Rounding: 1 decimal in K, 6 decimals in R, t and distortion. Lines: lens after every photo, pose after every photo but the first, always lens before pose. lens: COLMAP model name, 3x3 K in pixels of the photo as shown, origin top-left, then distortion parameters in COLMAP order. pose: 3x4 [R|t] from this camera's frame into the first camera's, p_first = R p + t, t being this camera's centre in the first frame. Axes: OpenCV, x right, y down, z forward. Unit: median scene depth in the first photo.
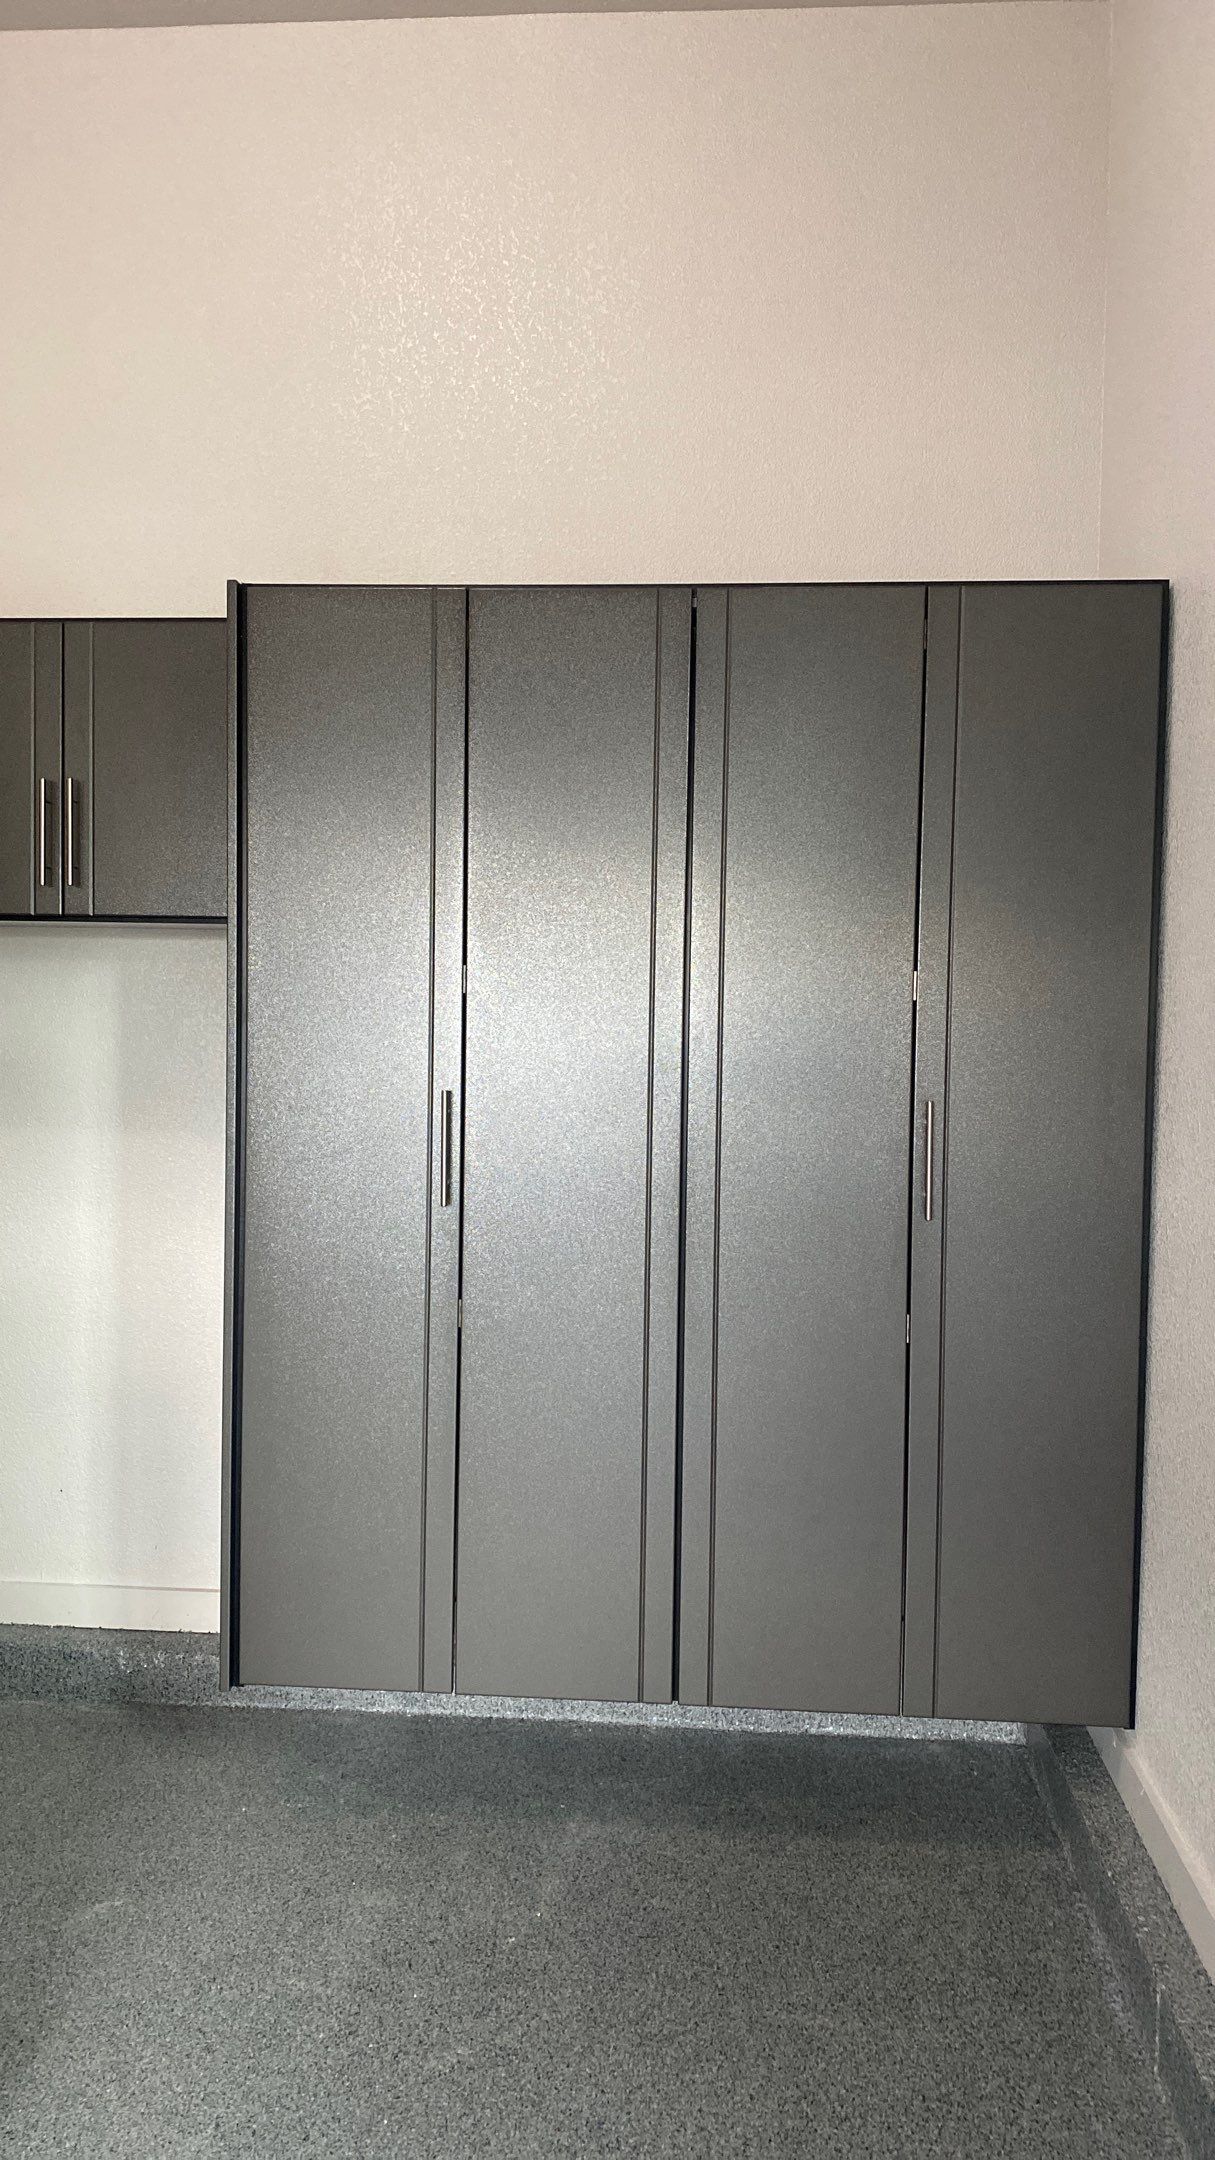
lens RADIAL K [[1621.0, 0, 607.5], [0, 1621.0, 1080.0], [0, 0, 1]] dist [0.005237, -0.008364]
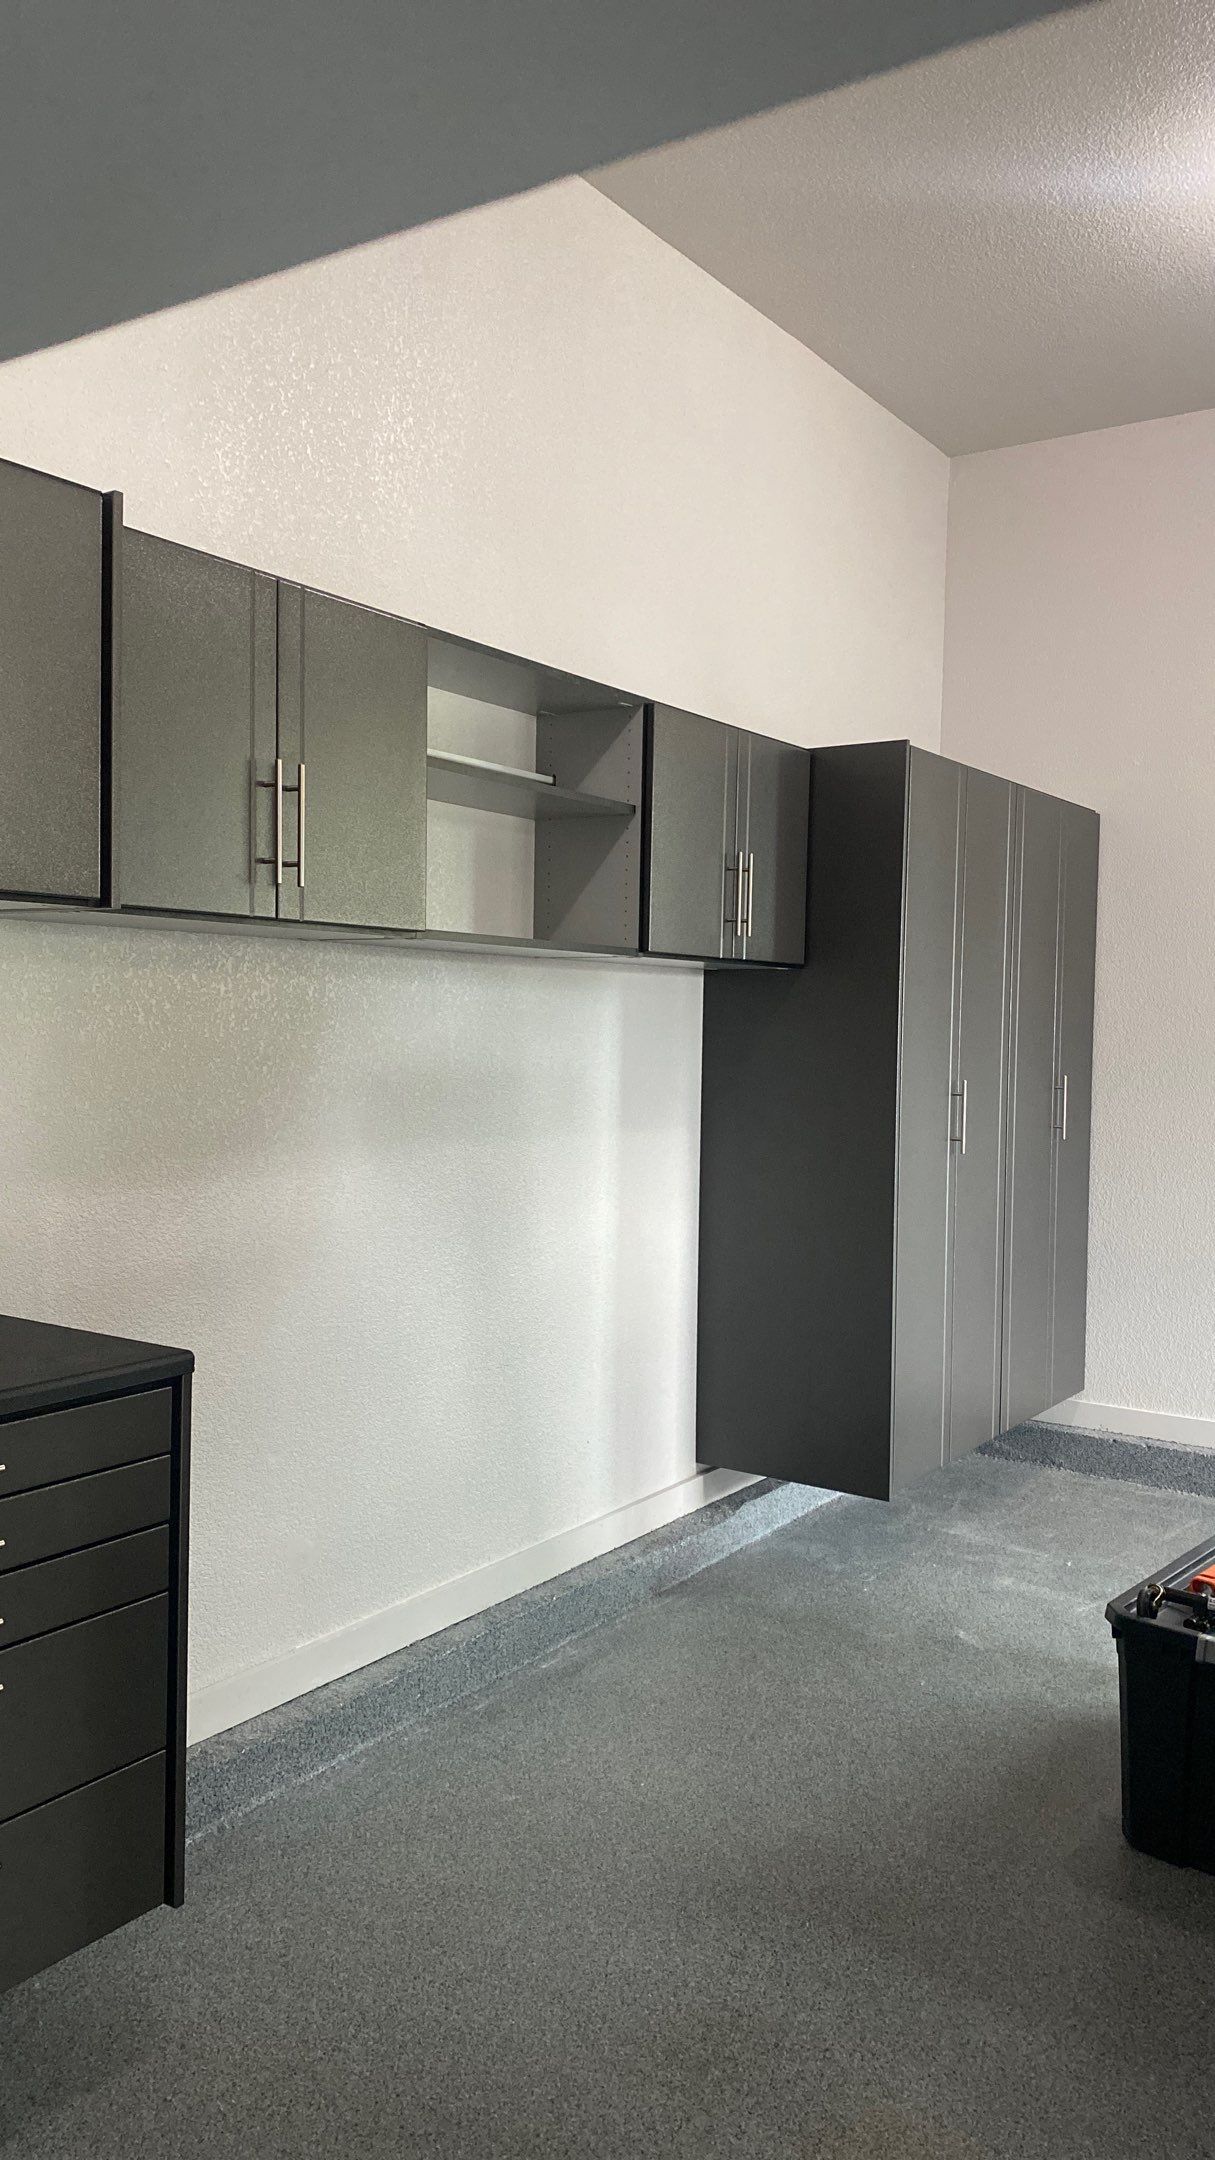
lens RADIAL K [[1621.0, 0, 607.5], [0, 1621.0, 1080.0], [0, 0, 1]] dist [0.005237, -0.008364]
pose [[0.491919, -0.037008, 0.869854, -1.364357], [0.009906, 0.999269, 0.036912, -0.048621], [-0.870584, -0.009541, 0.491927, 0.436468]]
